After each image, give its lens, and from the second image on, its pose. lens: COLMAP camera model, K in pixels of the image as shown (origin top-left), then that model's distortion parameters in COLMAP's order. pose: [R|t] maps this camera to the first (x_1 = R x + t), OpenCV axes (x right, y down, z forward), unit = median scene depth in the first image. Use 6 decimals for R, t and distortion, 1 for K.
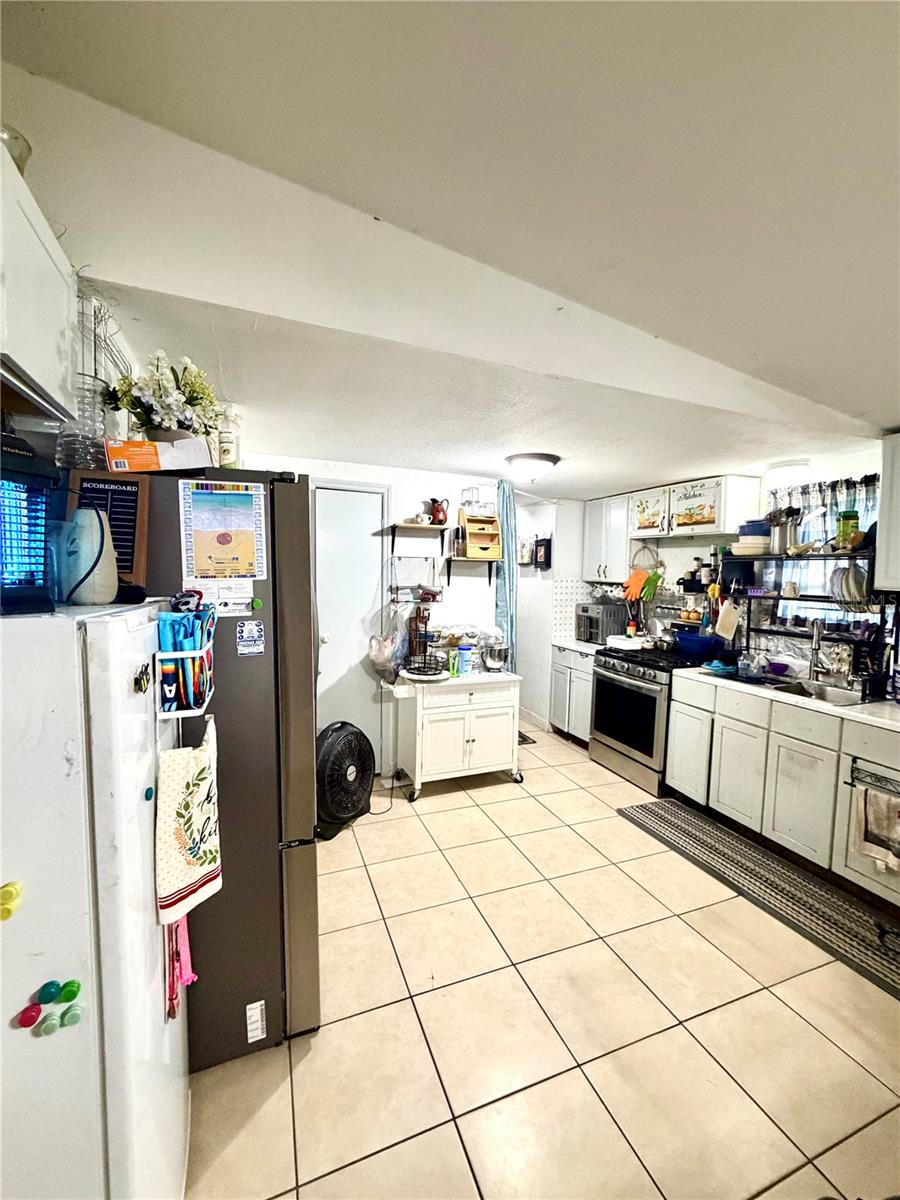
lens RADIAL K [[482.5, 0, 447.1], [0, 482.5, 601.6], [0, 0, 1]] dist [0.002166, 0.000389]
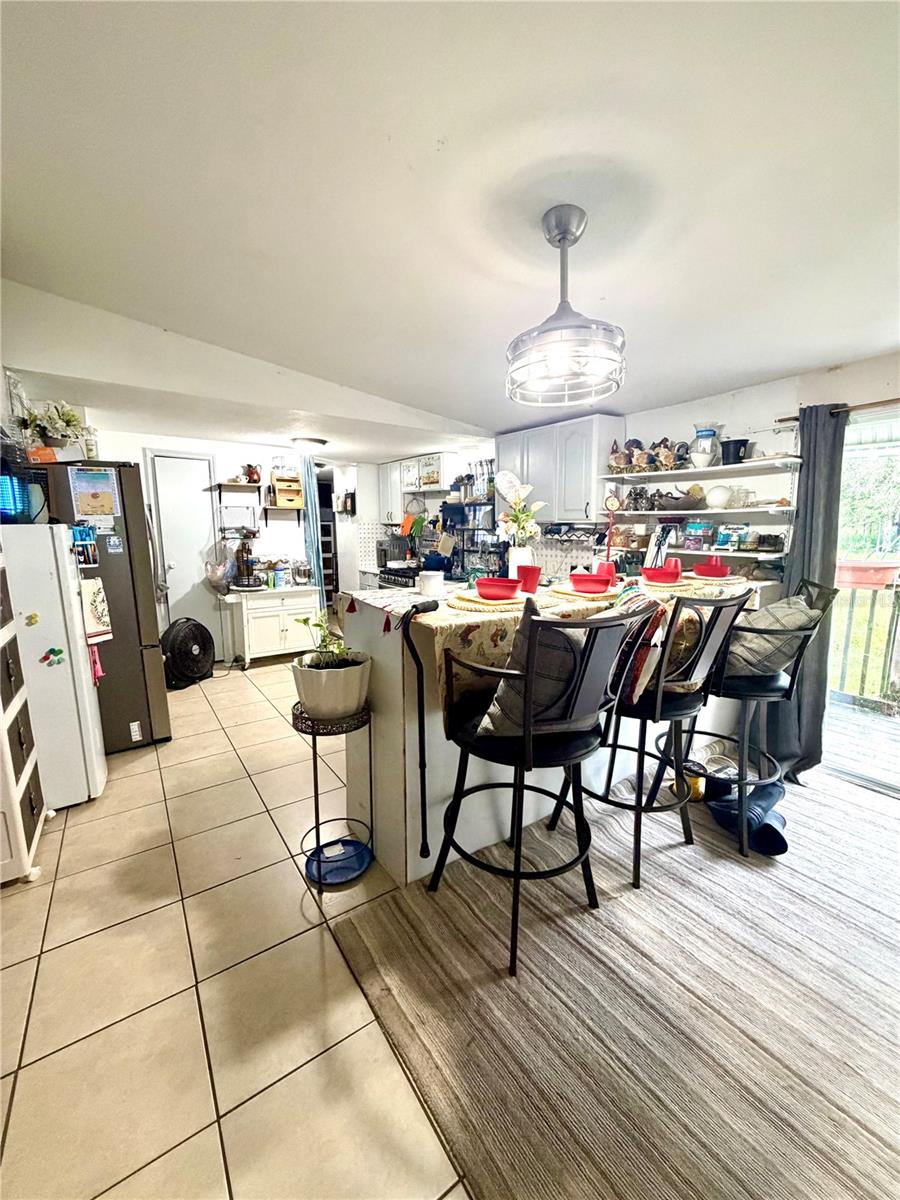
lens RADIAL K [[482.5, 0, 450.3], [0, 482.5, 599.3], [0, 0, 1]] dist [0.002166, 0.000389]
pose [[0.971347, -0.052870, 0.231710, 0.206789], [0.031166, 0.994860, 0.096349, 0.064606], [-0.235613, -0.086367, 0.968002, -0.566420]]
